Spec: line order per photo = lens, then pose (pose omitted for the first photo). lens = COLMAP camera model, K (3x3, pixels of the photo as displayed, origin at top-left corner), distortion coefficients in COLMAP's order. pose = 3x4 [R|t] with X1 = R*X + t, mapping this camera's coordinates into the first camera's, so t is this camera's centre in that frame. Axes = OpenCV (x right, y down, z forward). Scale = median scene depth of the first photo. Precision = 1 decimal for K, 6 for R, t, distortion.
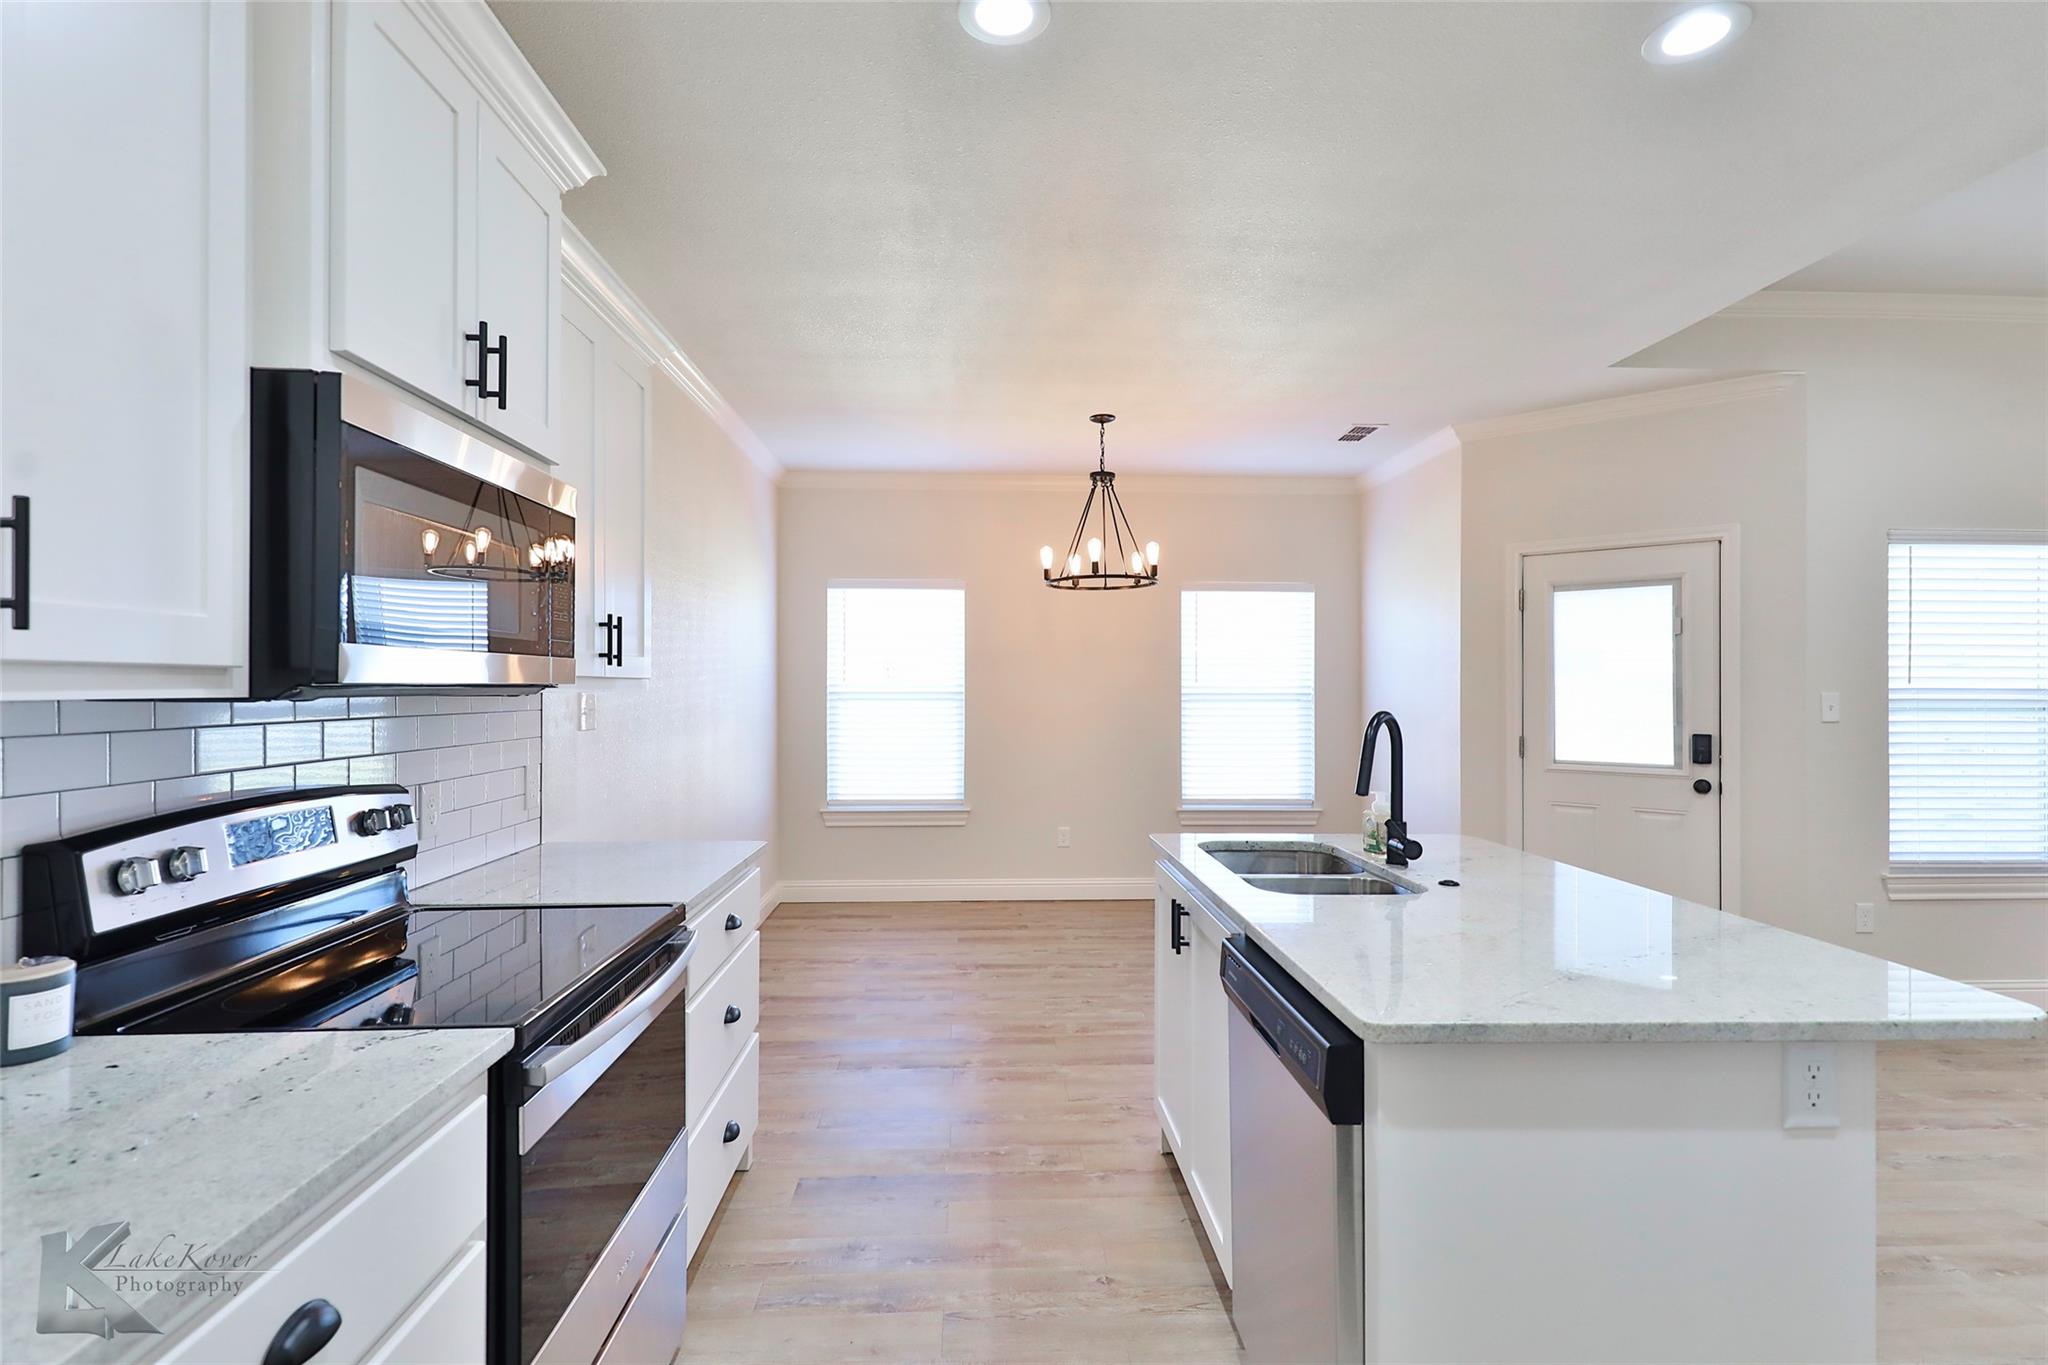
lens RADIAL K [[980.3, 0, 1010.2], [0, 980.3, 683.5], [0, 0, 1]] dist [0.021044, -0.005063]
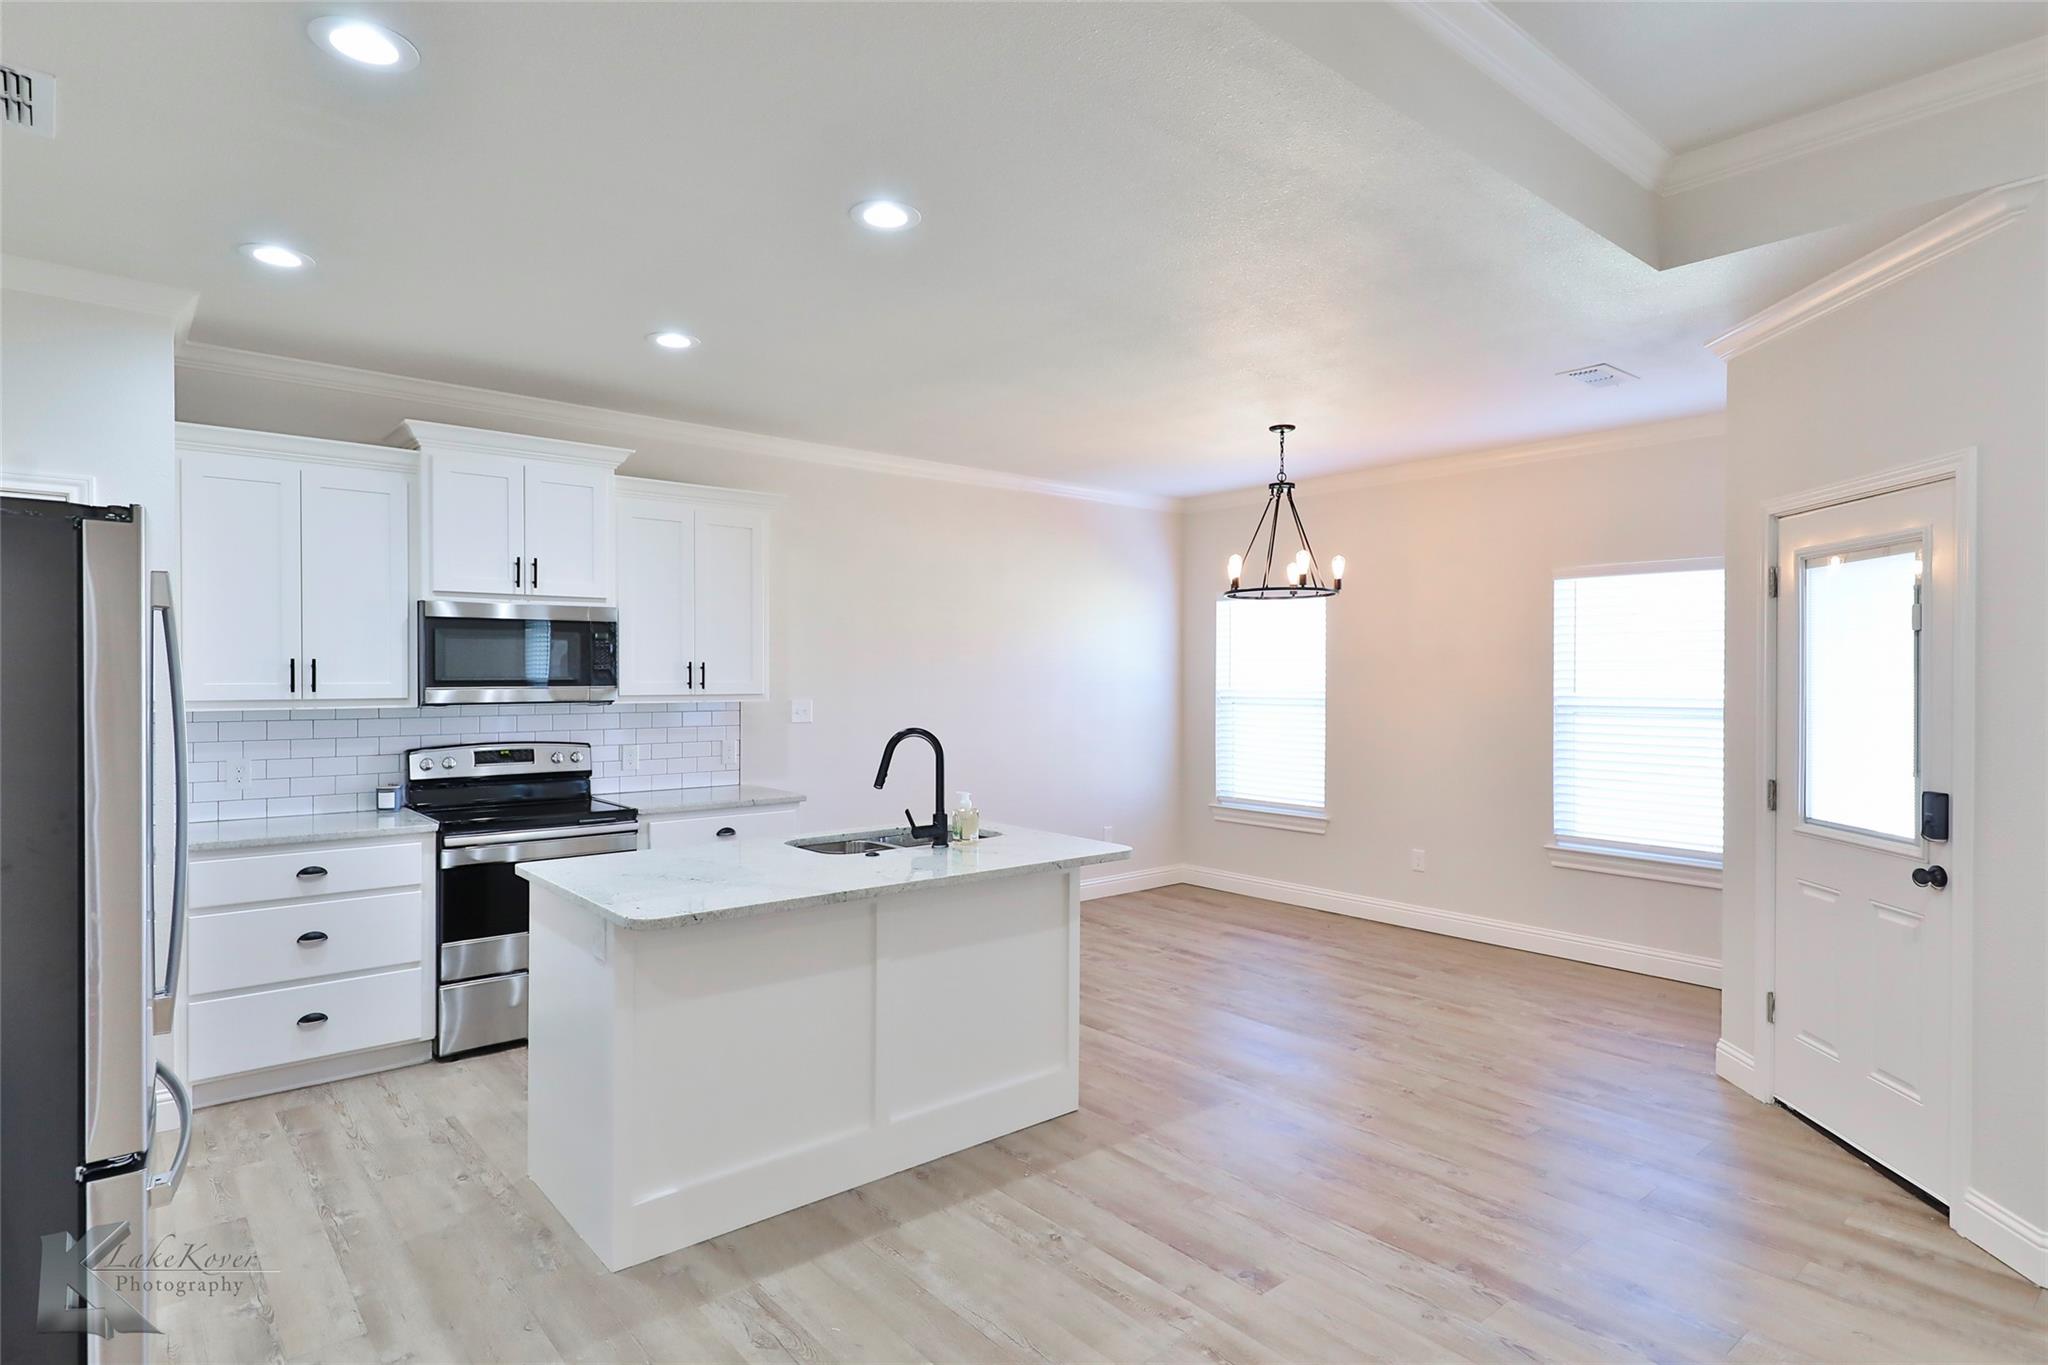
lens RADIAL K [[1088.7, 0, 1008.3], [0, 1088.7, 682.8], [0, 0, 1]] dist [0.012659, -0.000183]
pose [[0.601336, 0.004382, -0.798985, 0.810423], [0.003826, 0.999958, 0.008364, -0.022036], [0.798987, -0.008086, 0.601293, 0.113067]]
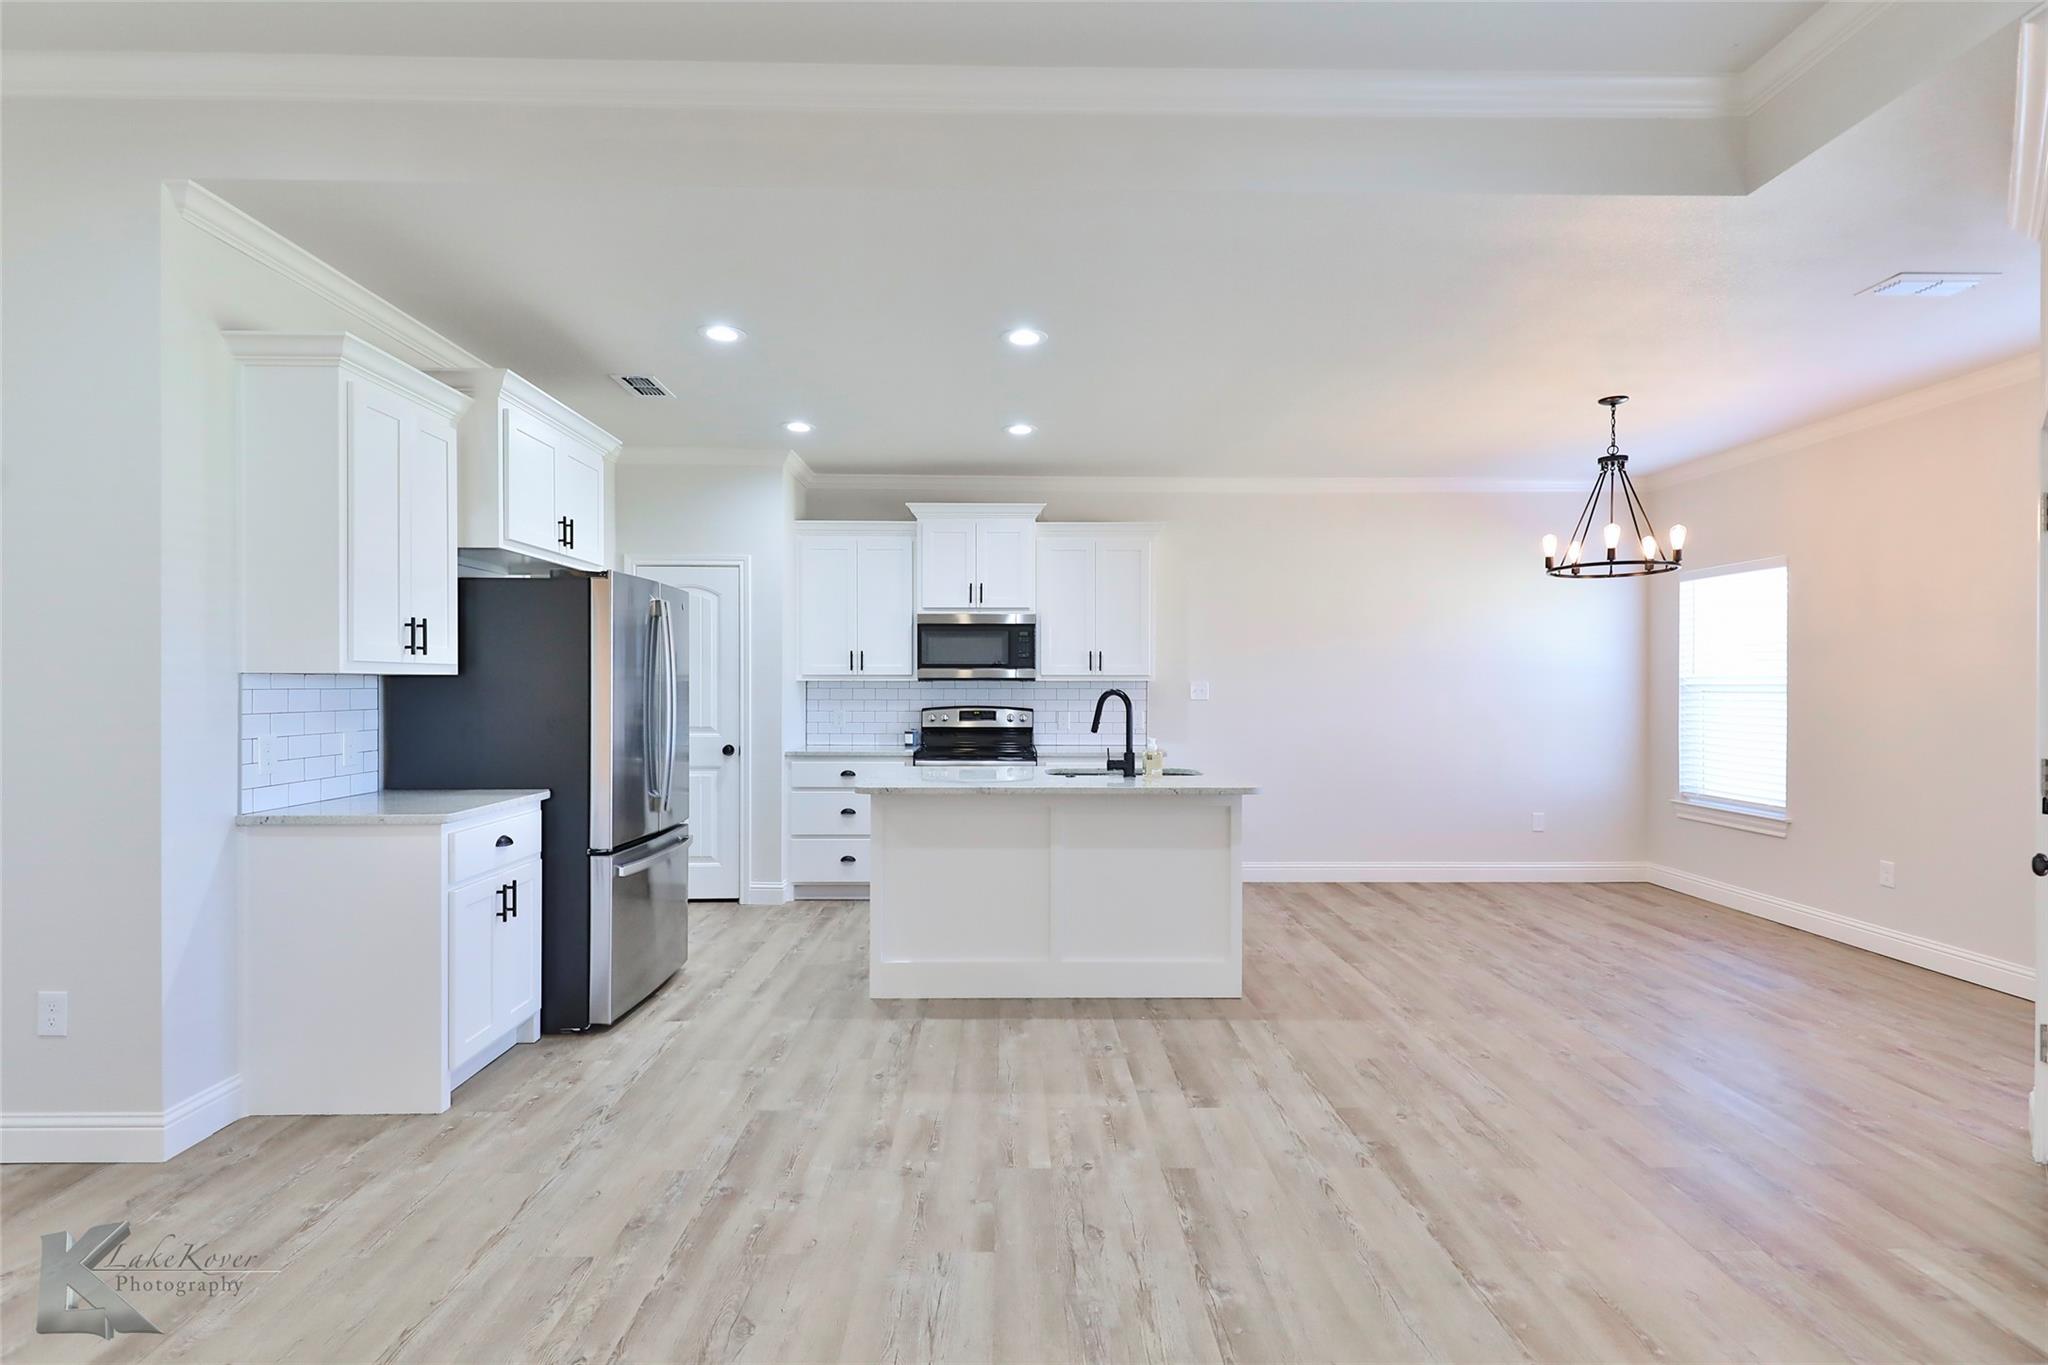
lens RADIAL K [[980.3, 0, 1020.1], [0, 980.3, 692.9], [0, 0, 1]] dist [0.021044, -0.005063]
pose [[-0.033900, 0.006383, -0.999405, 1.093276], [0.002487, 0.999977, 0.006303, 0.011591], [0.999422, -0.002272, -0.033915, 0.445483]]
